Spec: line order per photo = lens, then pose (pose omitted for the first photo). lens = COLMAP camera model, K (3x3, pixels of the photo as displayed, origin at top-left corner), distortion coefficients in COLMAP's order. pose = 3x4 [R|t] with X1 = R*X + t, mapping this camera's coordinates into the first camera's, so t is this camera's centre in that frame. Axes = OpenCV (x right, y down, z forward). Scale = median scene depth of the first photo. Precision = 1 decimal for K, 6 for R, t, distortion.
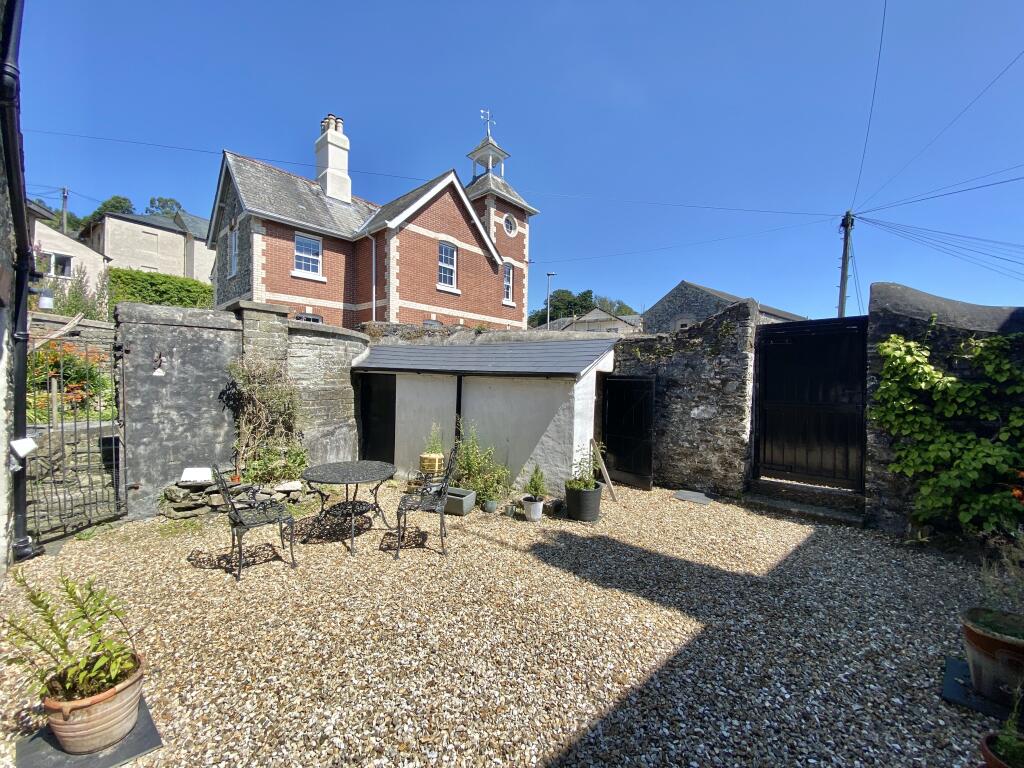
lens RADIAL K [[416.1, 0, 512.0], [0, 416.1, 384.0], [0, 0, 1]] dist [0.000187, 0.000022]
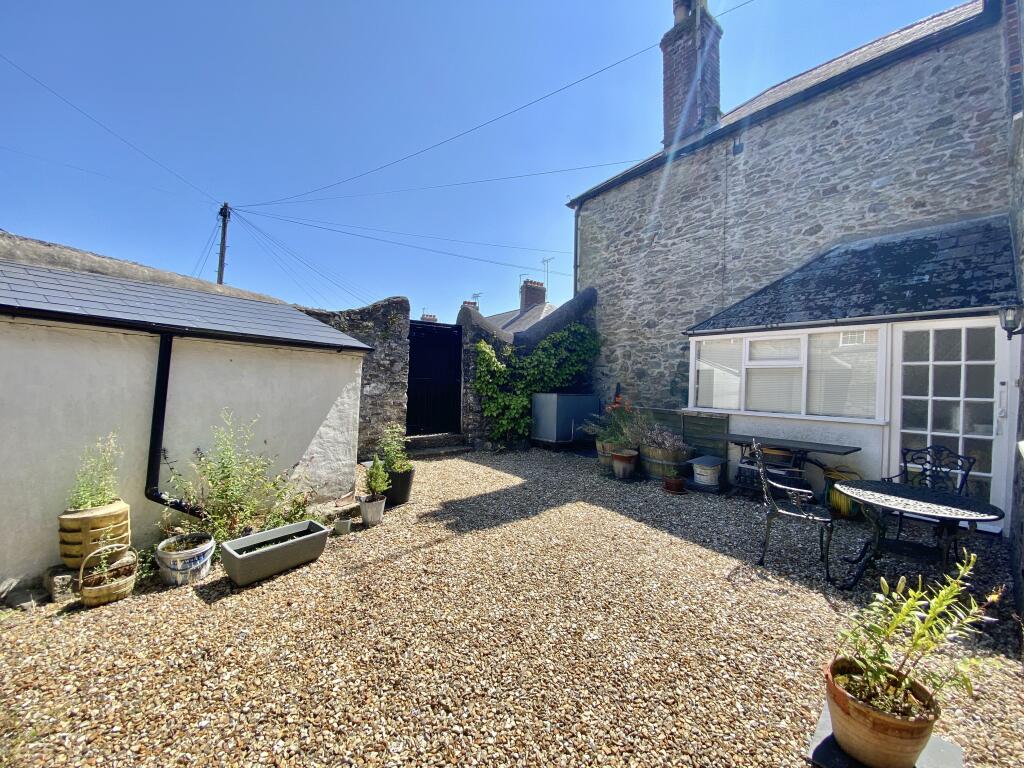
lens RADIAL K [[416.1, 0, 512.0], [0, 416.1, 384.0], [0, 0, 1]] dist [0.000187, 0.000022]
pose [[0.056023, -0.022172, 0.998183, -0.683531], [-0.021565, 0.999493, 0.023411, 0.021642], [-0.998197, -0.022838, 0.055516, 0.621569]]
